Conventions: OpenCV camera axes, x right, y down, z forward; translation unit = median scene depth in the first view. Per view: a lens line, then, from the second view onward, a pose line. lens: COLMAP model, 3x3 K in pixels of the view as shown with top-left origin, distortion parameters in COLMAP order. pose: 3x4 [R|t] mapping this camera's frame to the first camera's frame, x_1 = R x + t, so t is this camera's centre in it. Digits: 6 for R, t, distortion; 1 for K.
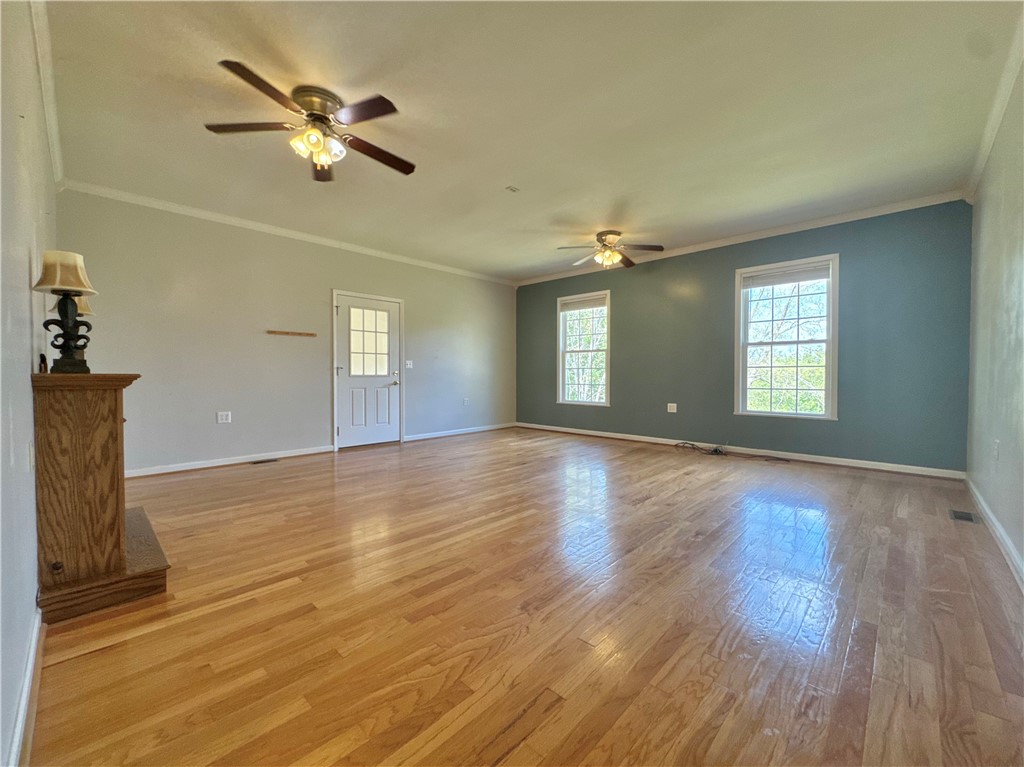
lens RADIAL K [[412.2, 0, 514.5], [0, 412.2, 383.2], [0, 0, 1]] dist [-0.001128, -0.000026]
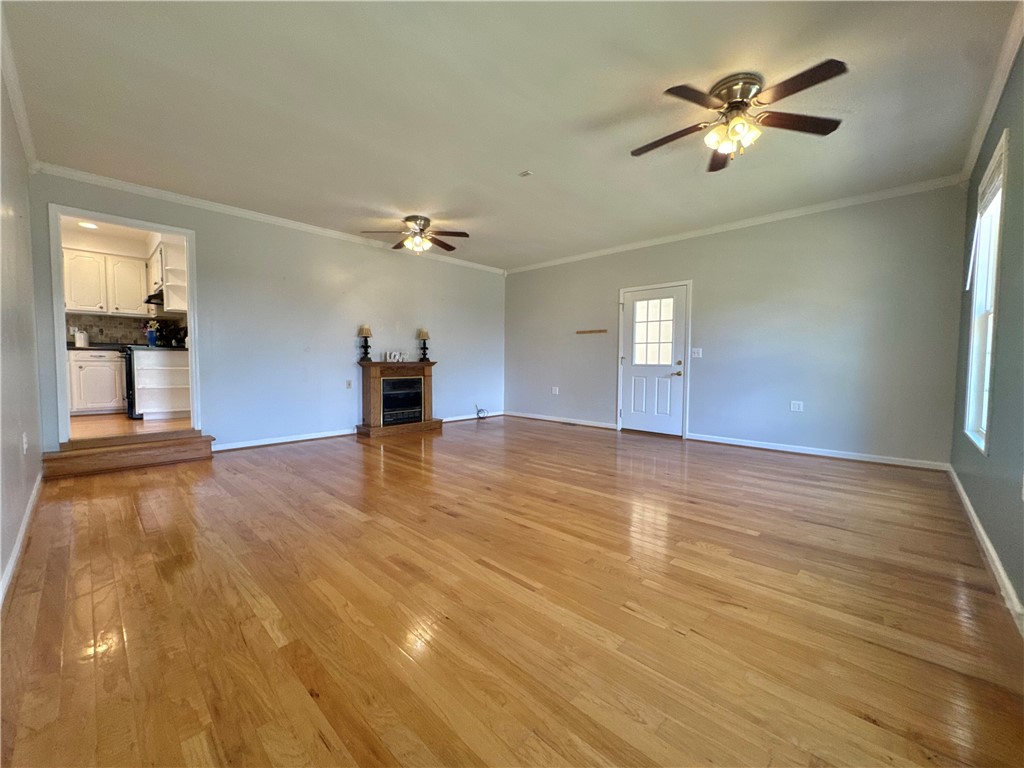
lens RADIAL K [[412.2, 0, 514.3], [0, 412.2, 381.9], [0, 0, 1]] dist [-0.001128, -0.000026]
pose [[0.006481, 0.047814, -0.998835, 0.686395], [-0.027810, 0.998478, 0.047616, -0.015745], [0.999592, 0.027469, 0.007801, 0.674142]]
